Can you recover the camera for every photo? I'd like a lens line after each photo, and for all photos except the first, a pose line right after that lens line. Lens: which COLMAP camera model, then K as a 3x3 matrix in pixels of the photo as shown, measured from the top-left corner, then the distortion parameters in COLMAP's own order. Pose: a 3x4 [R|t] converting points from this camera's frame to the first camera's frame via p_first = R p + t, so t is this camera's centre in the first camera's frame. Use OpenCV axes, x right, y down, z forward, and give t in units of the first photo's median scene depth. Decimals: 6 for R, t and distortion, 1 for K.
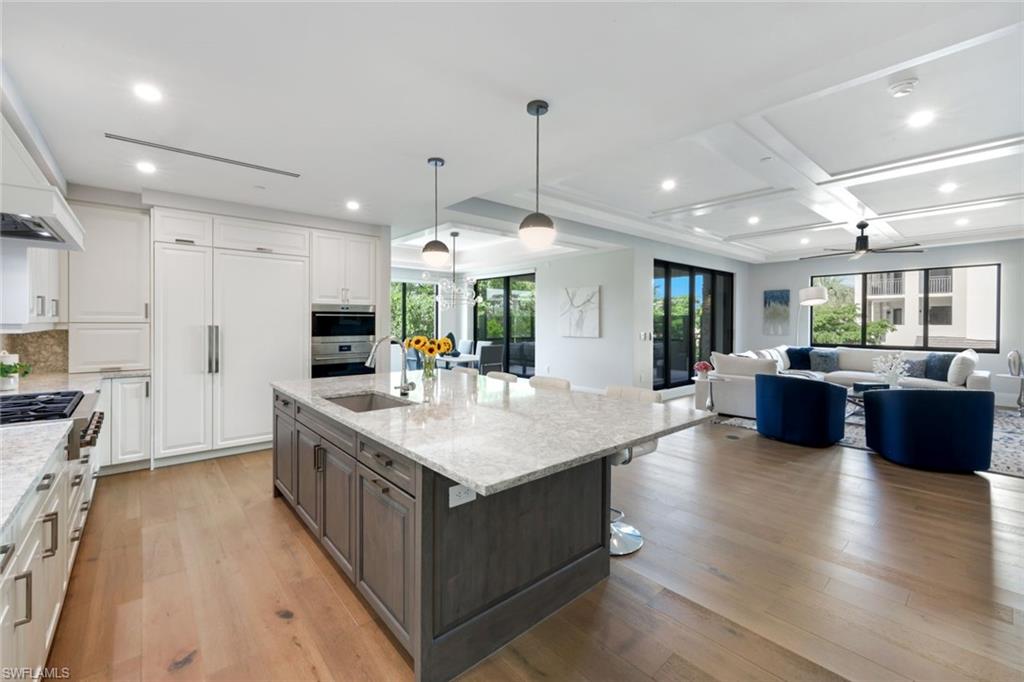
lens RADIAL K [[425.2, 0, 504.8], [0, 425.2, 326.7], [0, 0, 1]] dist [0.000842, 0.001504]
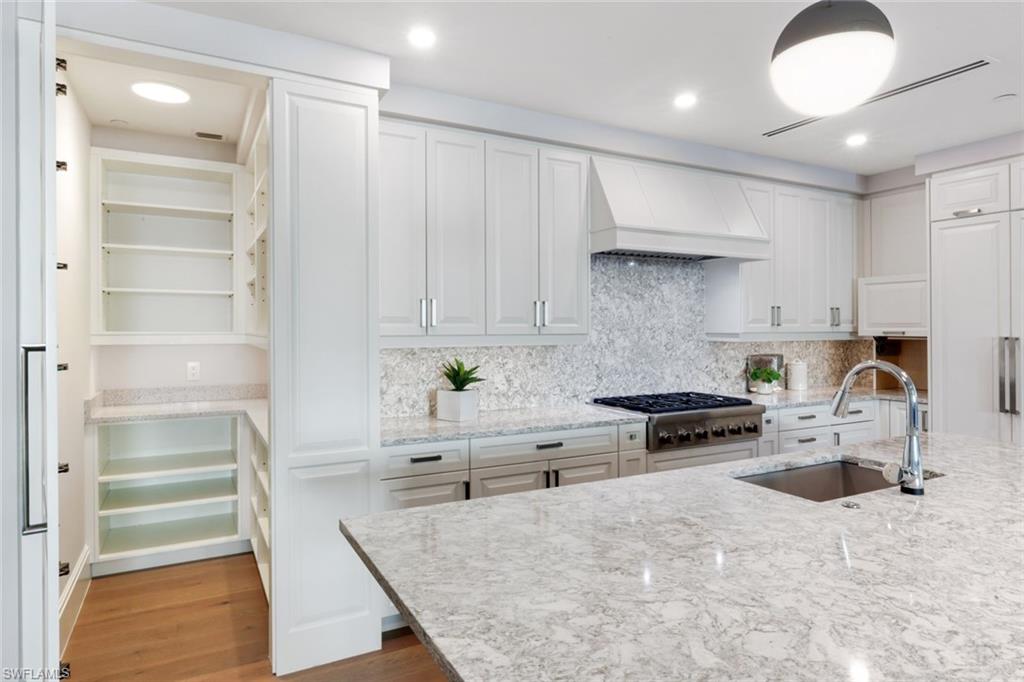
lens RADIAL K [[594.2, 0, 505.7], [0, 594.2, 330.6], [0, 0, 1]] dist [0.000611, 0.000597]
pose [[-0.224497, -0.000267, -0.974475, 0.212833], [-0.008019, 0.999967, 0.001573, -0.004812], [0.974442, 0.008167, -0.224492, 0.315270]]
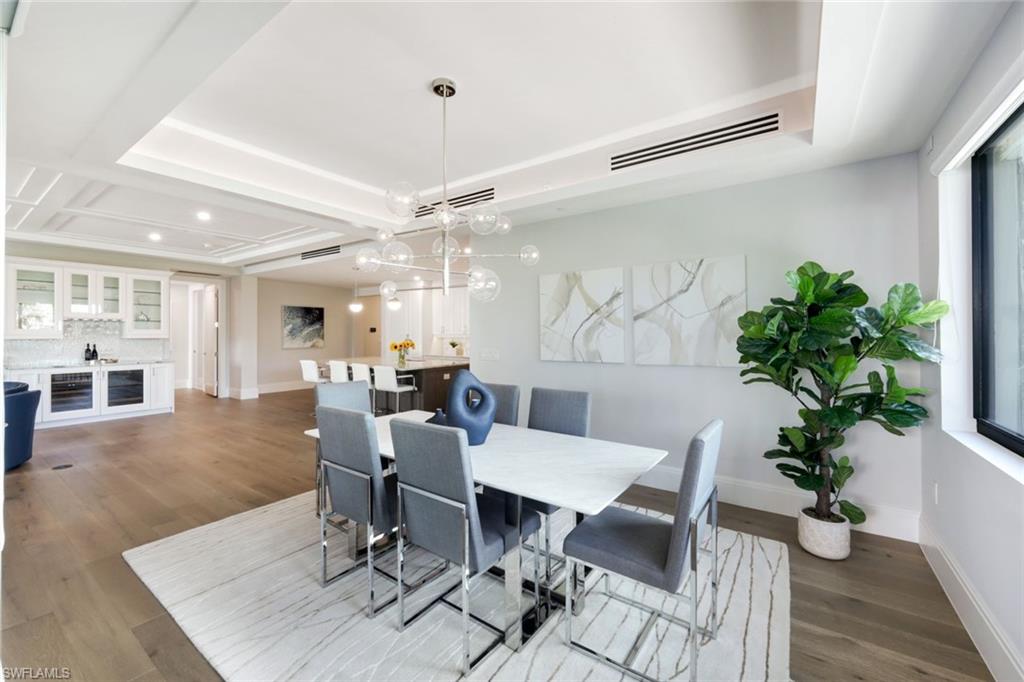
lens RADIAL K [[411.3, 0, 512.8], [0, 411.3, 340.6], [0, 0, 1]] dist [-0.002469, 0.000089]
pose [[-0.969365, 0.000809, -0.245624, -0.119419], [-0.005752, 0.999646, 0.025993, -0.018418], [0.245558, 0.026610, -0.969017, 1.614763]]
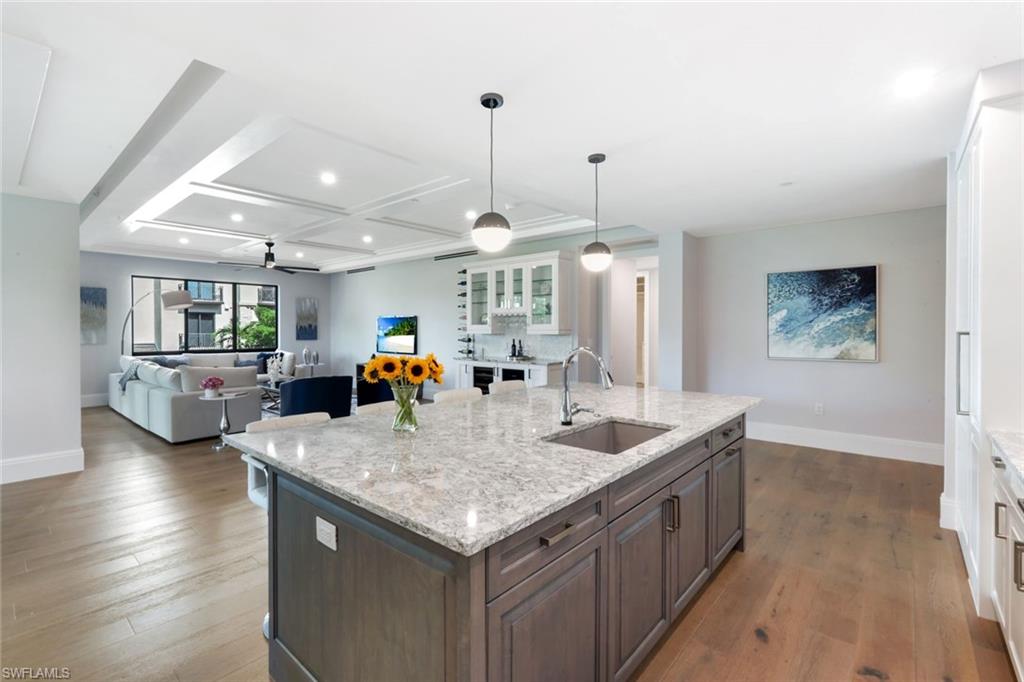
lens RADIAL K [[459.5, 0, 504.1], [0, 459.5, 340.6], [0, 0, 1]] dist [0.011773, -0.001632]
pose [[-0.146725, -0.025057, 0.988860, -0.461008], [0.009521, 0.999597, 0.026742, -0.004969], [-0.989131, 0.013339, -0.146428, 0.548781]]
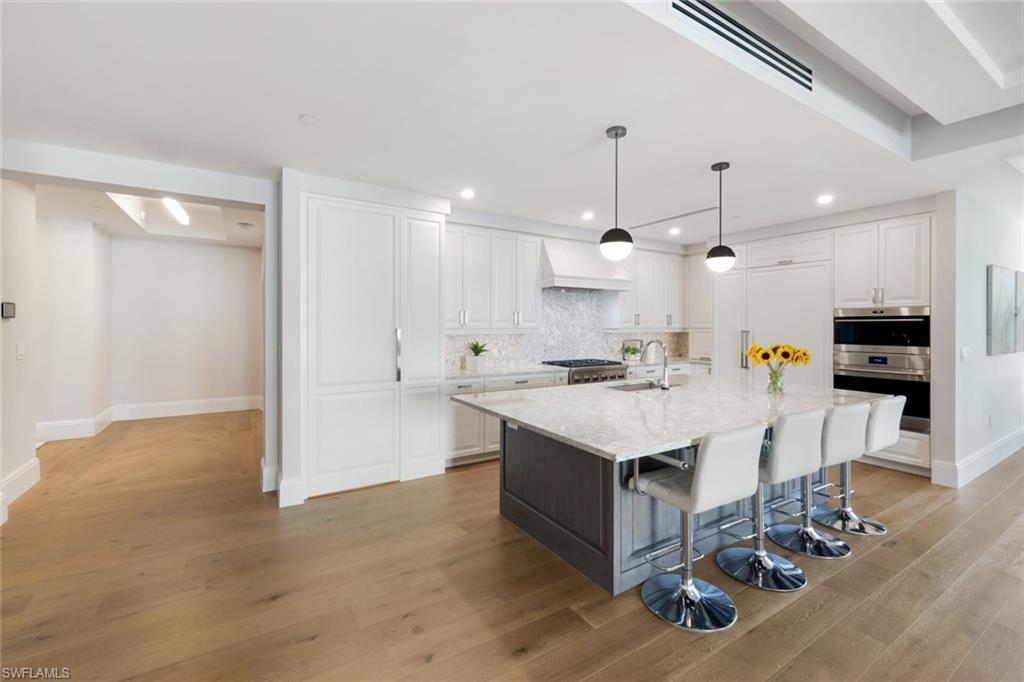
lens RADIAL K [[425.2, 0, 506.6], [0, 425.2, 331.0], [0, 0, 1]] dist [0.000842, 0.001504]
pose [[-0.158965, 0.010099, -0.987233, 0.441256], [-0.014134, 0.999822, 0.012503, -0.005115], [0.987183, 0.015941, -0.158794, 0.329409]]
